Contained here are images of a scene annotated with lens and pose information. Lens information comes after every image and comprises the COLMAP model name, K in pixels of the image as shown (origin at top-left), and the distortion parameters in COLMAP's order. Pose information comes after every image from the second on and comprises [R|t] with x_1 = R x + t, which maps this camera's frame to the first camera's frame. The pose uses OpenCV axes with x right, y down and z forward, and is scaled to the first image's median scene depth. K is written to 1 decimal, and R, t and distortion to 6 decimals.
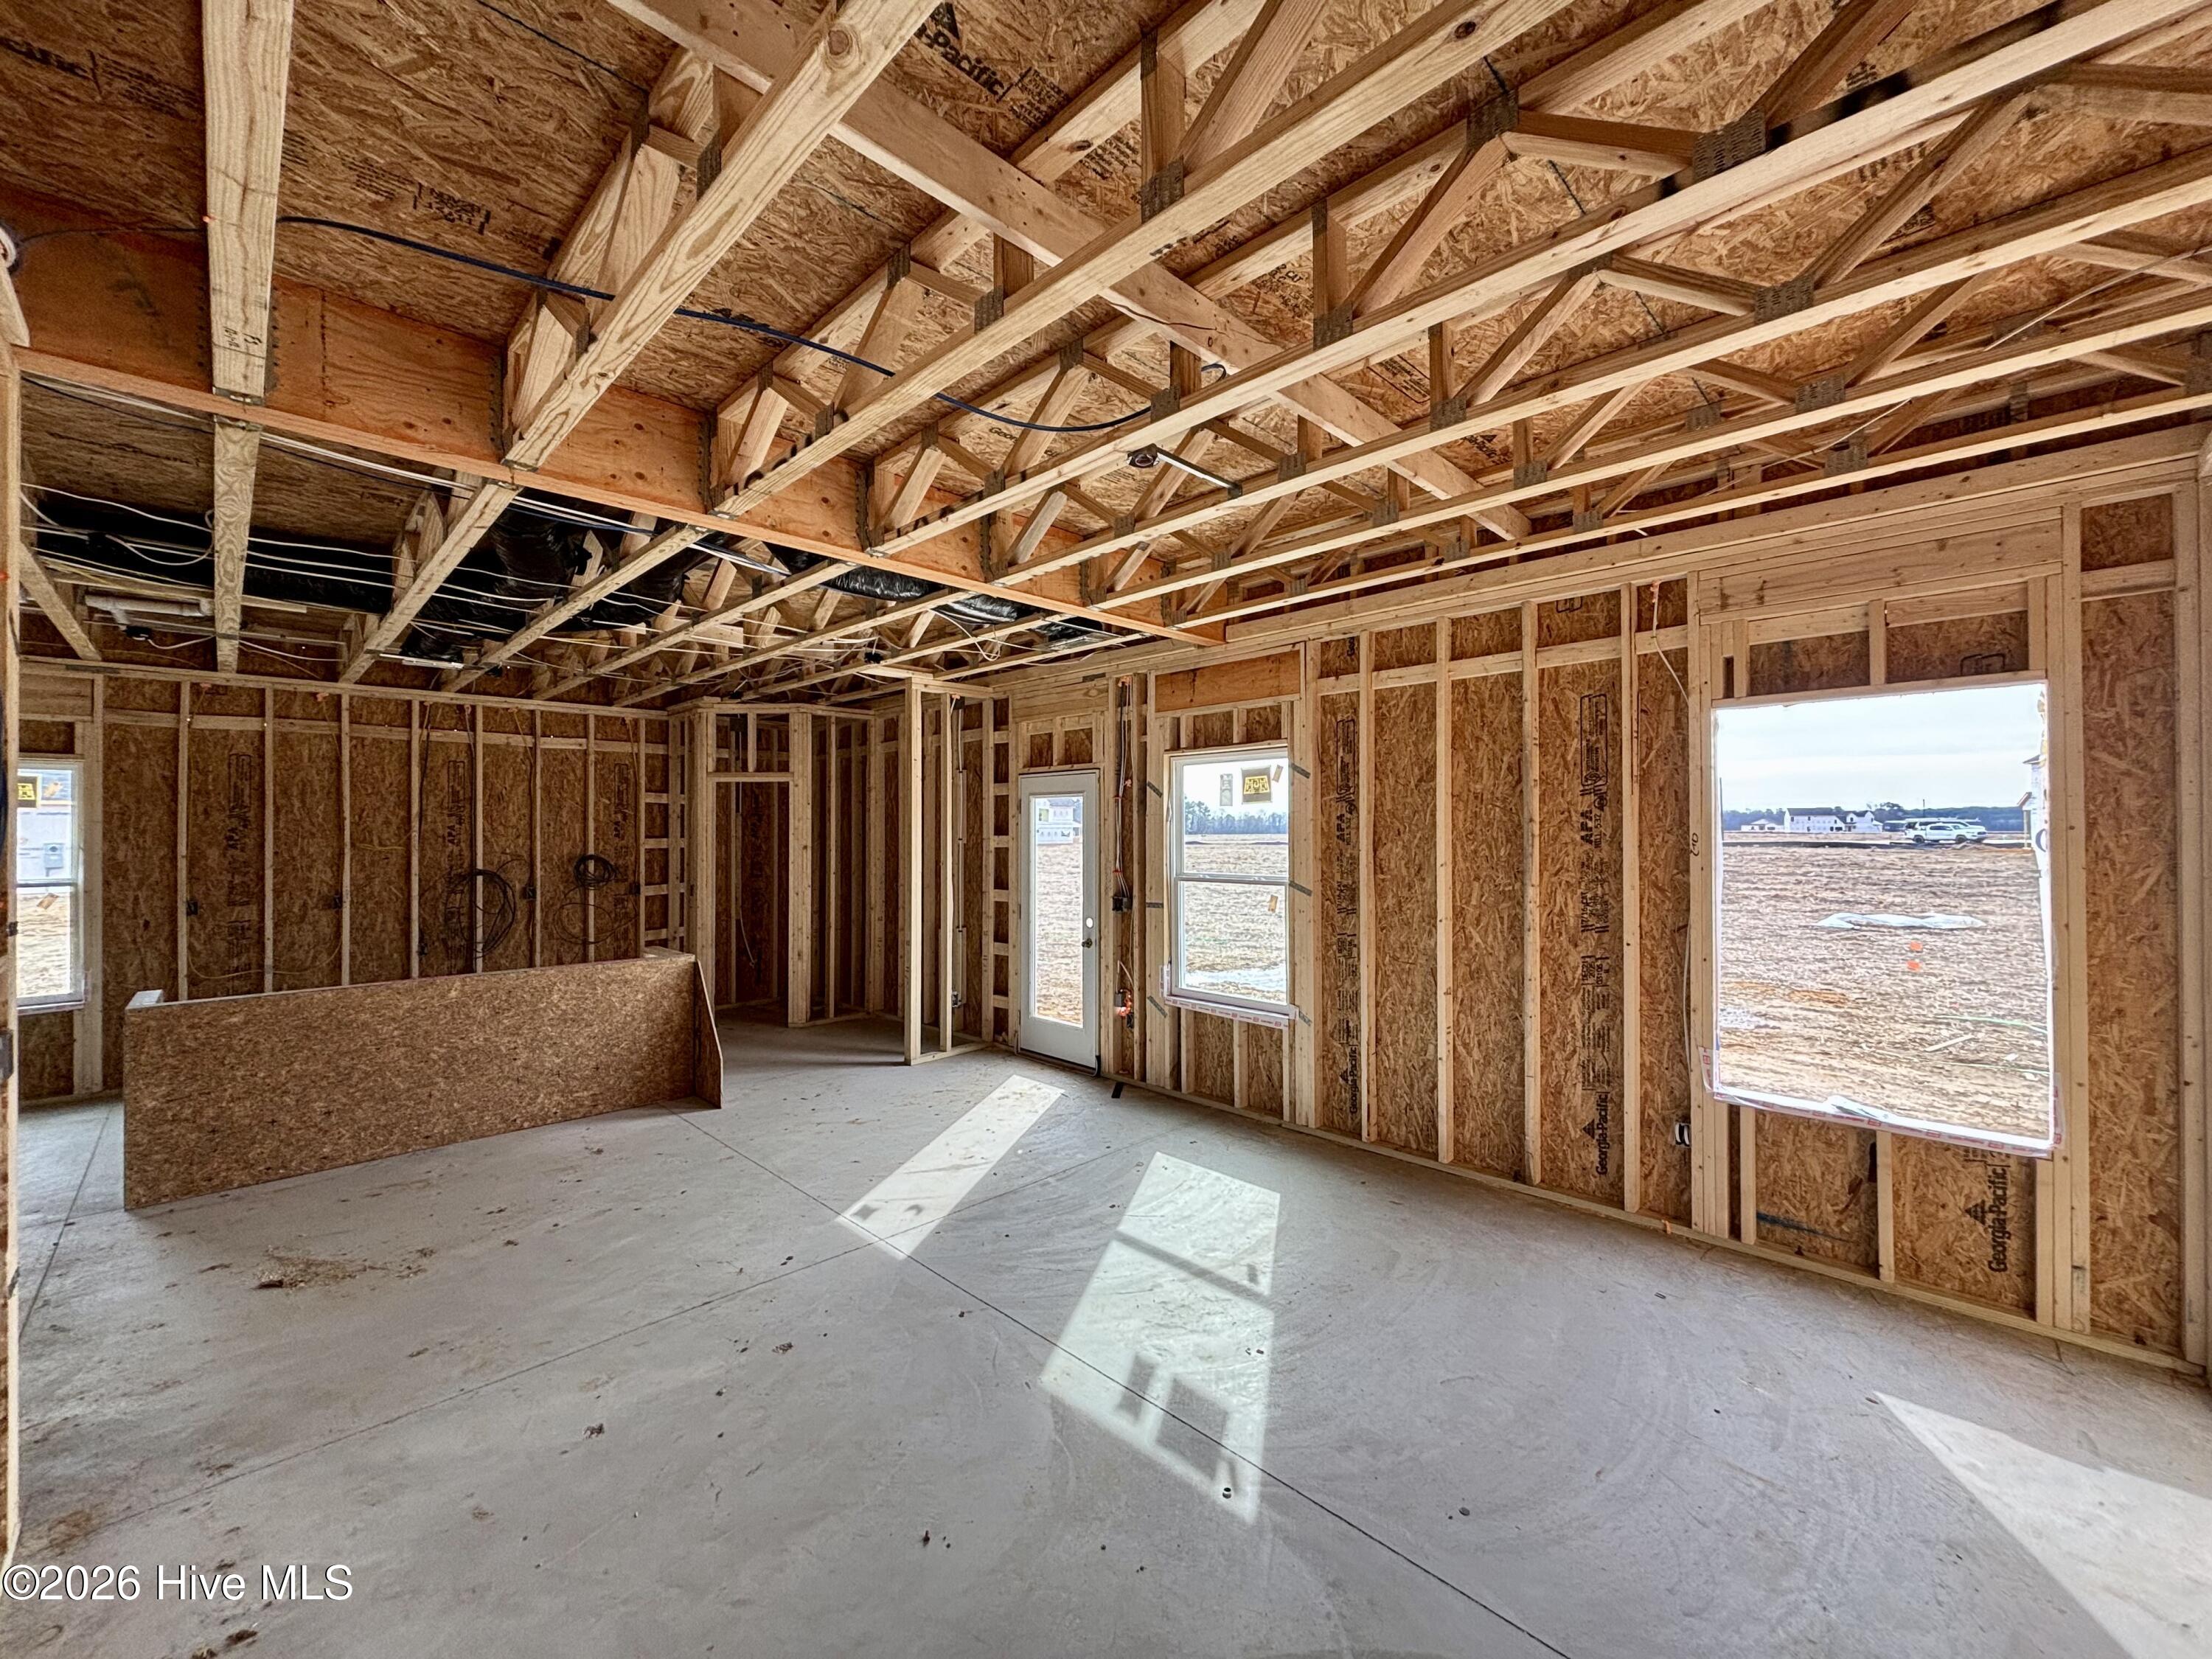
lens RADIAL K [[875.2, 0, 1098.8], [0, 875.2, 825.6], [0, 0, 1]] dist [-0.001884, 0.000490]
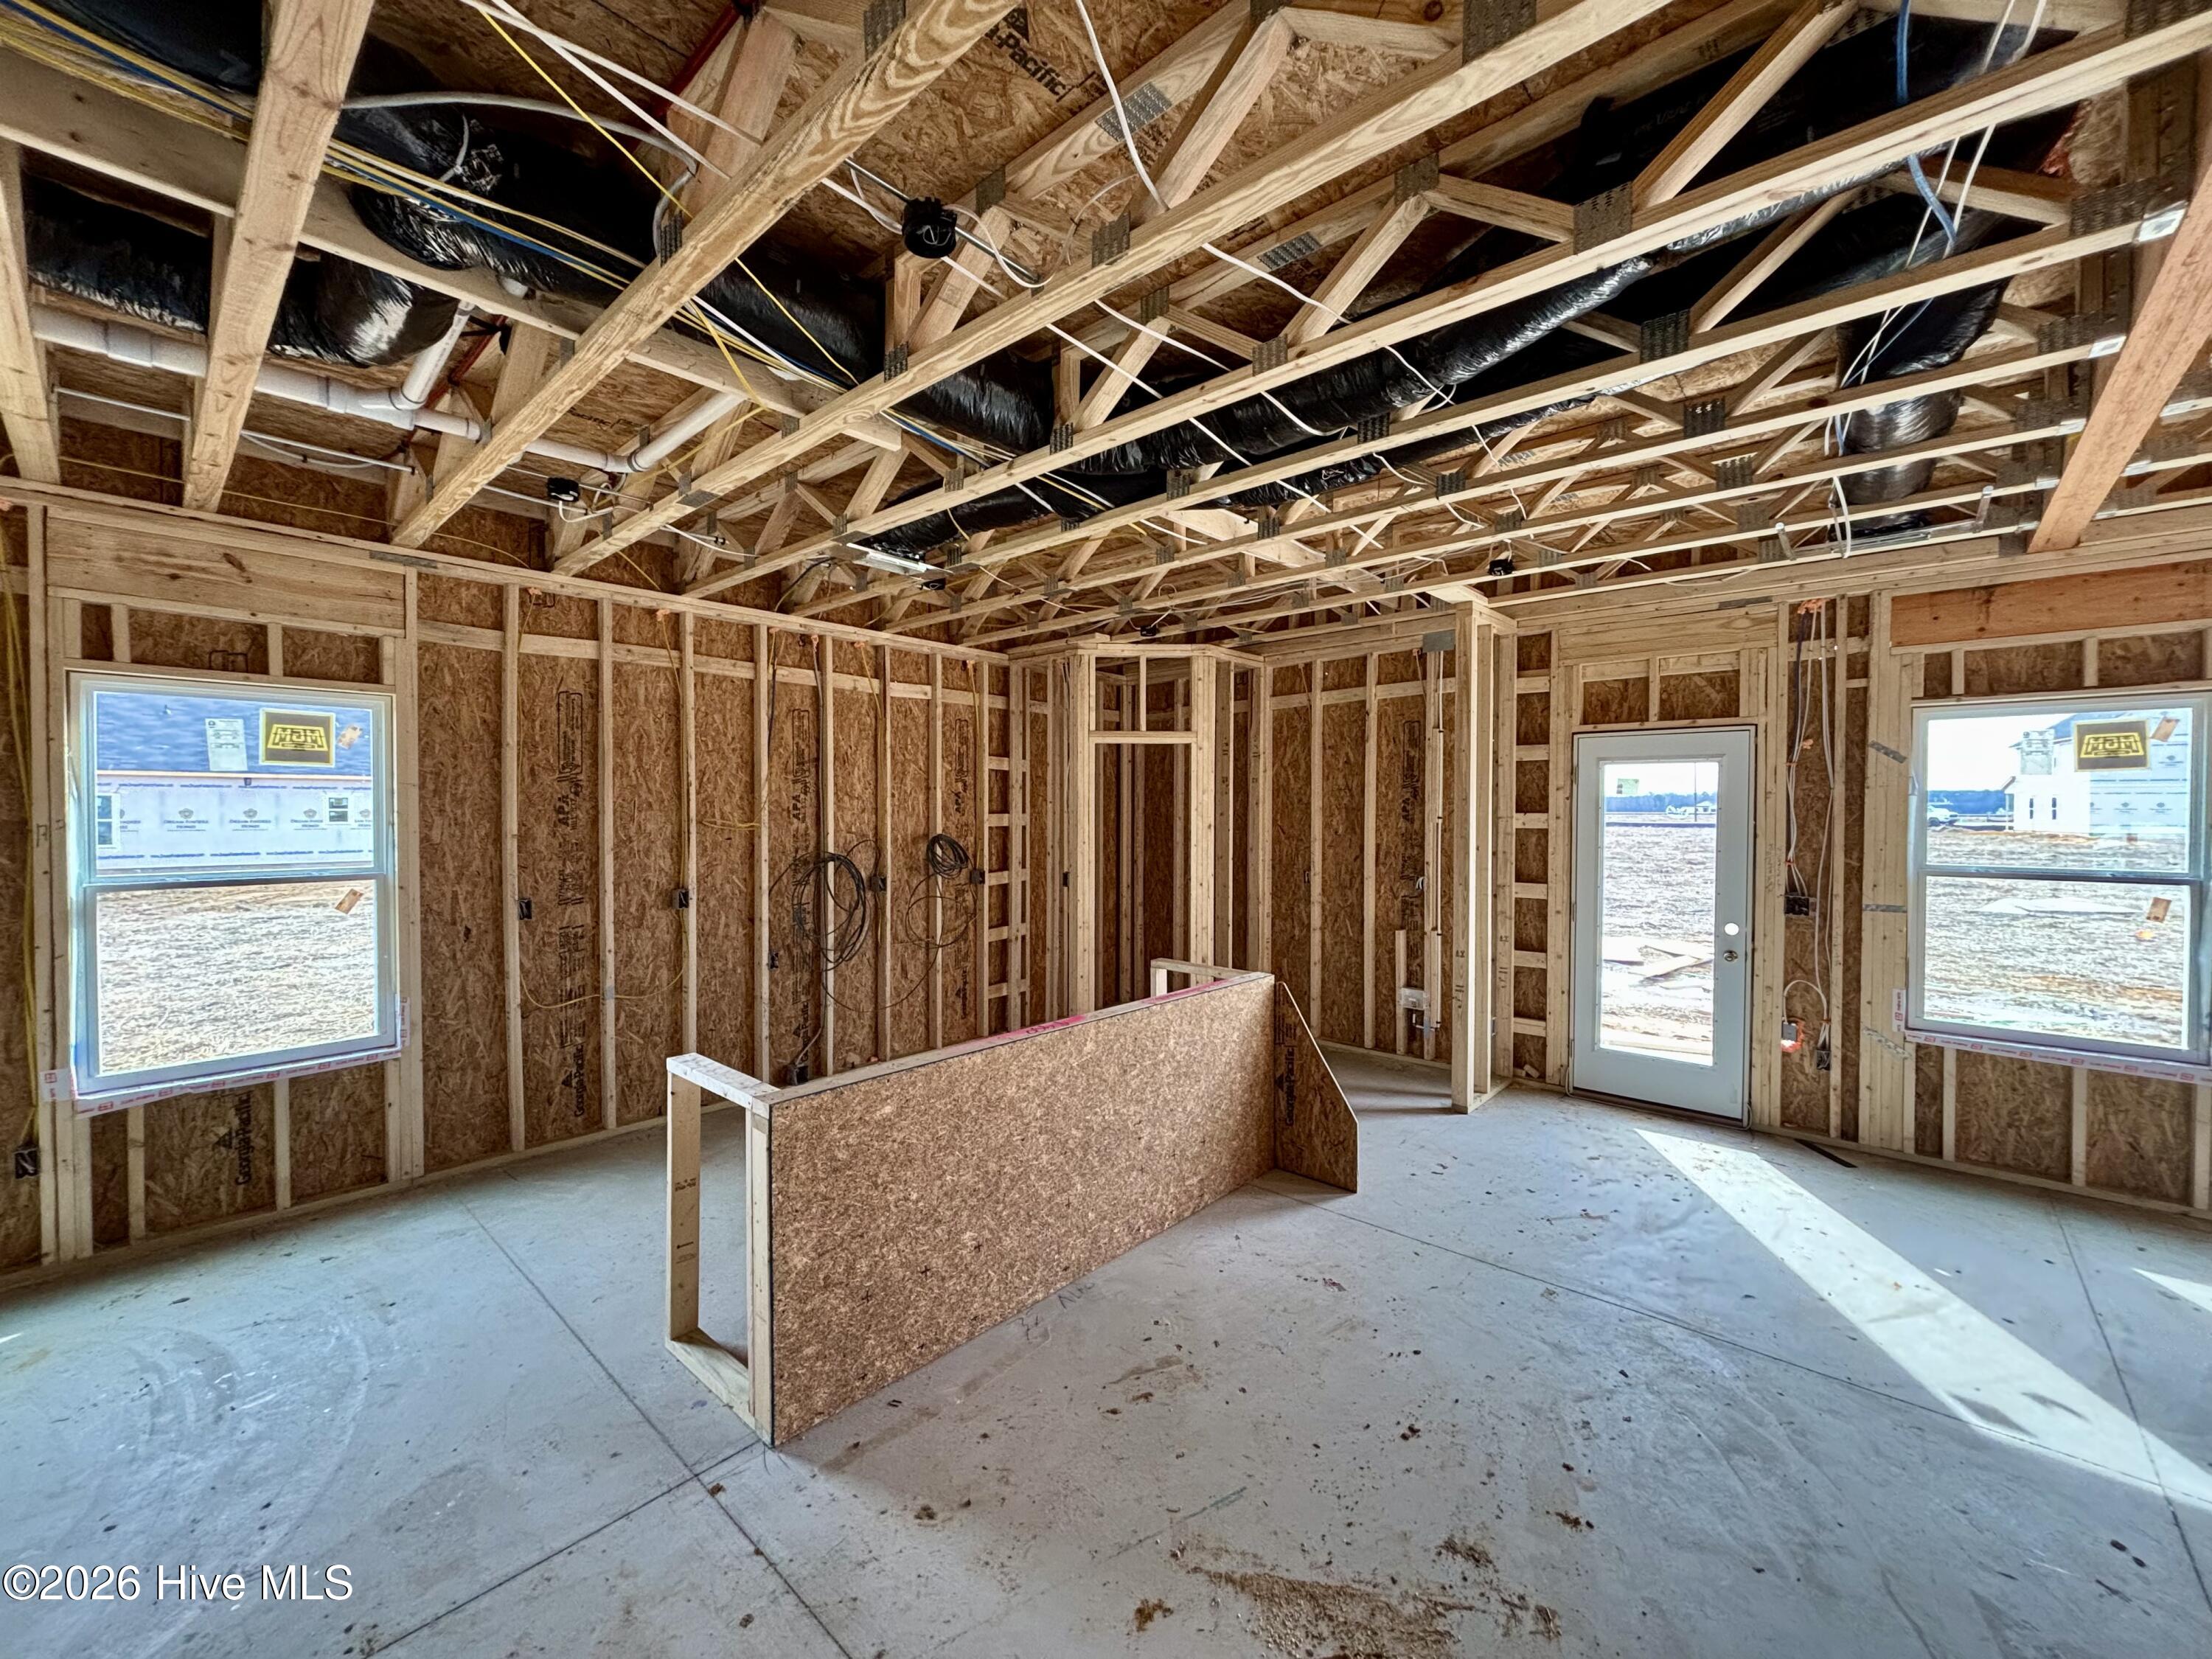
lens RADIAL K [[881.5, 0, 1102.9], [0, 881.5, 822.6], [0, 0, 1]] dist [-0.000633, 0.000355]
pose [[0.998735, 0.005037, 0.050024, -0.647010], [-0.006131, 0.999745, 0.021748, 0.006852], [-0.049902, -0.022027, 0.998511, 0.287996]]
